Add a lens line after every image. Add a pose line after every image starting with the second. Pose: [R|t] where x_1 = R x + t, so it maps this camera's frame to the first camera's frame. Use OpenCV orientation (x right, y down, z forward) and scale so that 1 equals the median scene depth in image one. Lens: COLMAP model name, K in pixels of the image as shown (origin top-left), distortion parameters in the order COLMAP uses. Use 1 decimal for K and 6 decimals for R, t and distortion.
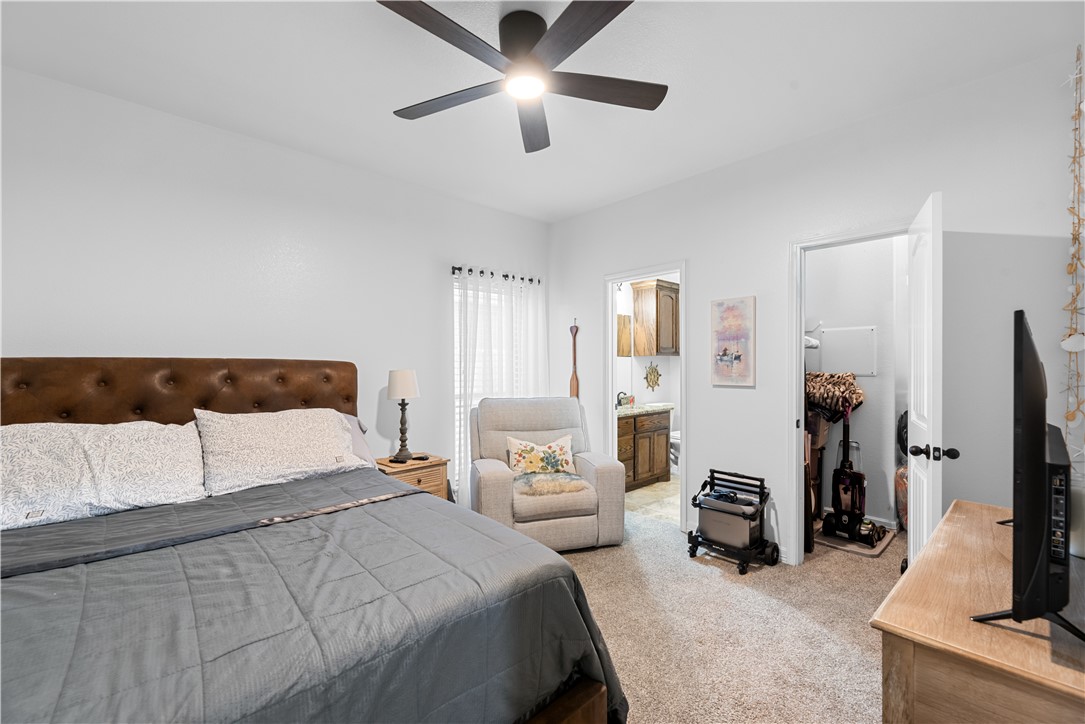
lens RADIAL K [[434.9, 0, 545.8], [0, 434.9, 369.1], [0, 0, 1]] dist [-0.006870, -0.000494]
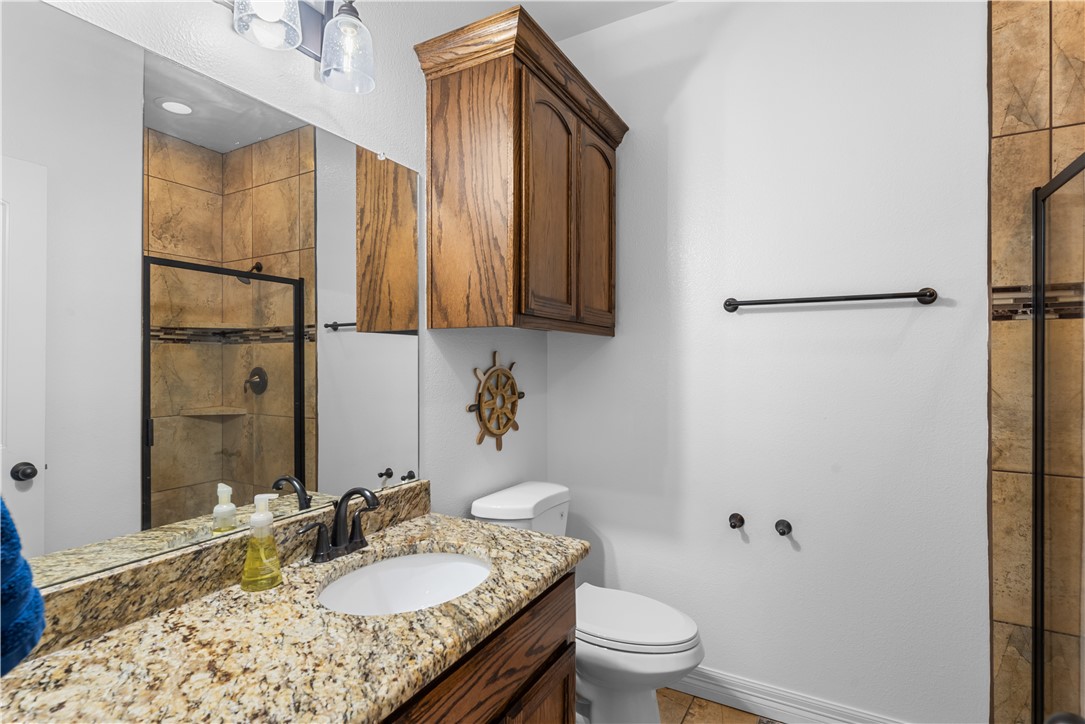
lens RADIAL K [[523.7, 0, 542.6], [0, 523.7, 359.0], [0, 0, 1]] dist [-0.003676, 0.000081]
pose [[0.944033, 0.001530, 0.329849, 0.159631], [-0.003668, 0.999976, 0.005858, -0.014479], [-0.329832, -0.006740, 0.944016, 0.664791]]
